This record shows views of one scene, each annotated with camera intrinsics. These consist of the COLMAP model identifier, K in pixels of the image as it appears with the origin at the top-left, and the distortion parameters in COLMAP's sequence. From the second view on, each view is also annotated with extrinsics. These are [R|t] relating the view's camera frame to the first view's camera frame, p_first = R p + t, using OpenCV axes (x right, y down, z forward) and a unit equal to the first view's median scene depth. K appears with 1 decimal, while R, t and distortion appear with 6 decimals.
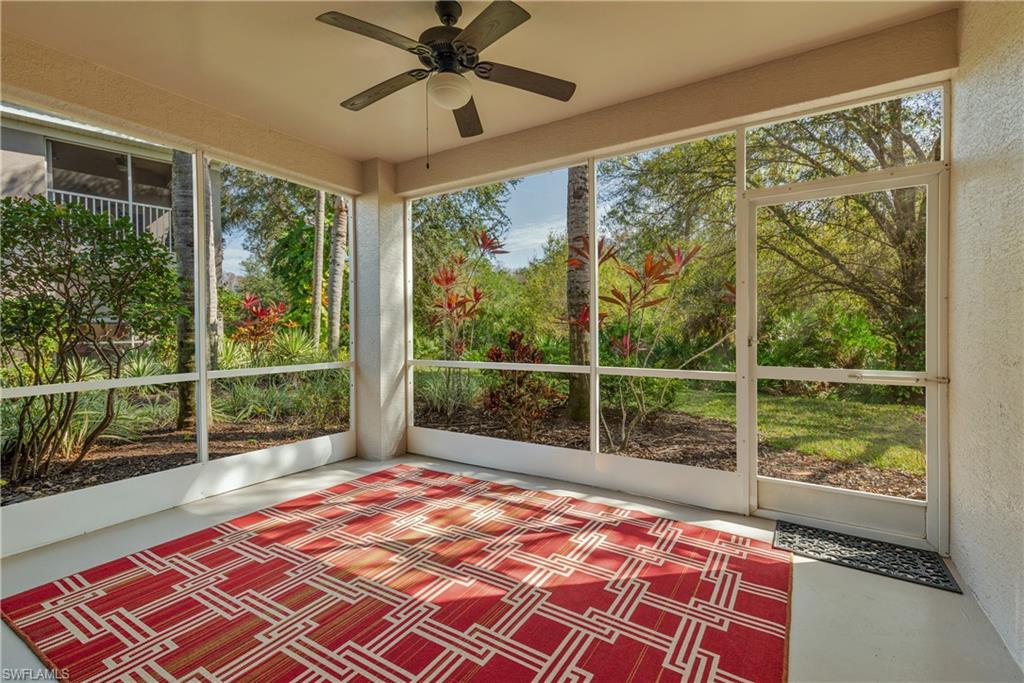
lens RADIAL K [[469.9, 0, 509.3], [0, 469.9, 339.3], [0, 0, 1]] dist [0.000957, 0.000068]
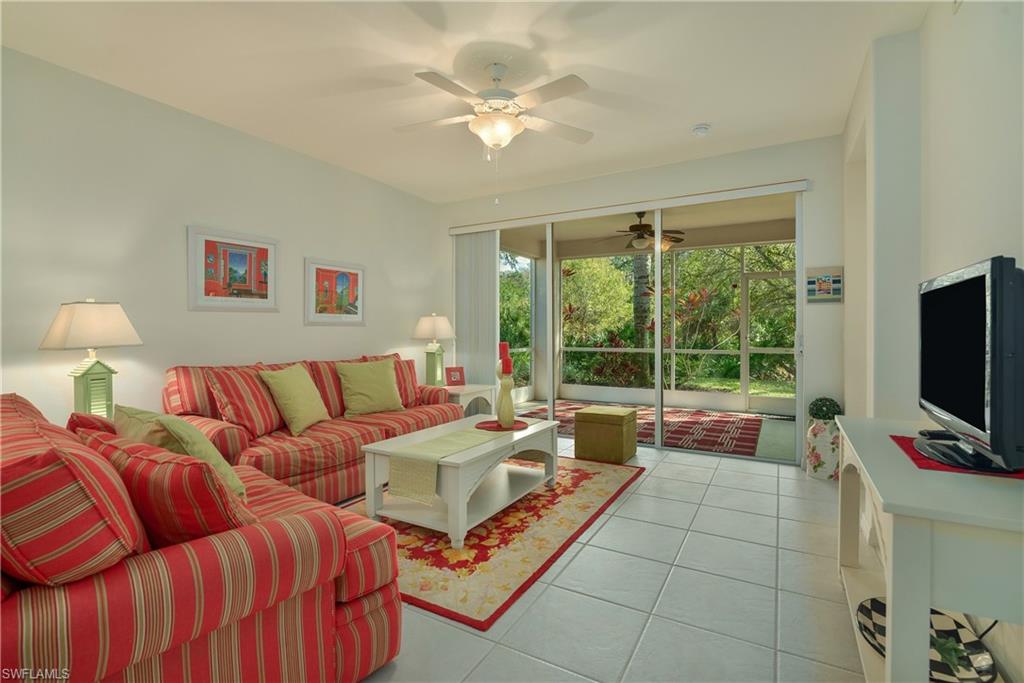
lens RADIAL K [[469.9, 0, 515.9], [0, 469.9, 338.2], [0, 0, 1]] dist [0.000957, 0.000068]
pose [[0.998628, 0.002221, 0.052315, -0.194839], [-0.001657, 0.999940, -0.010822, 0.012357], [-0.052336, 0.010720, 0.998572, -0.324215]]
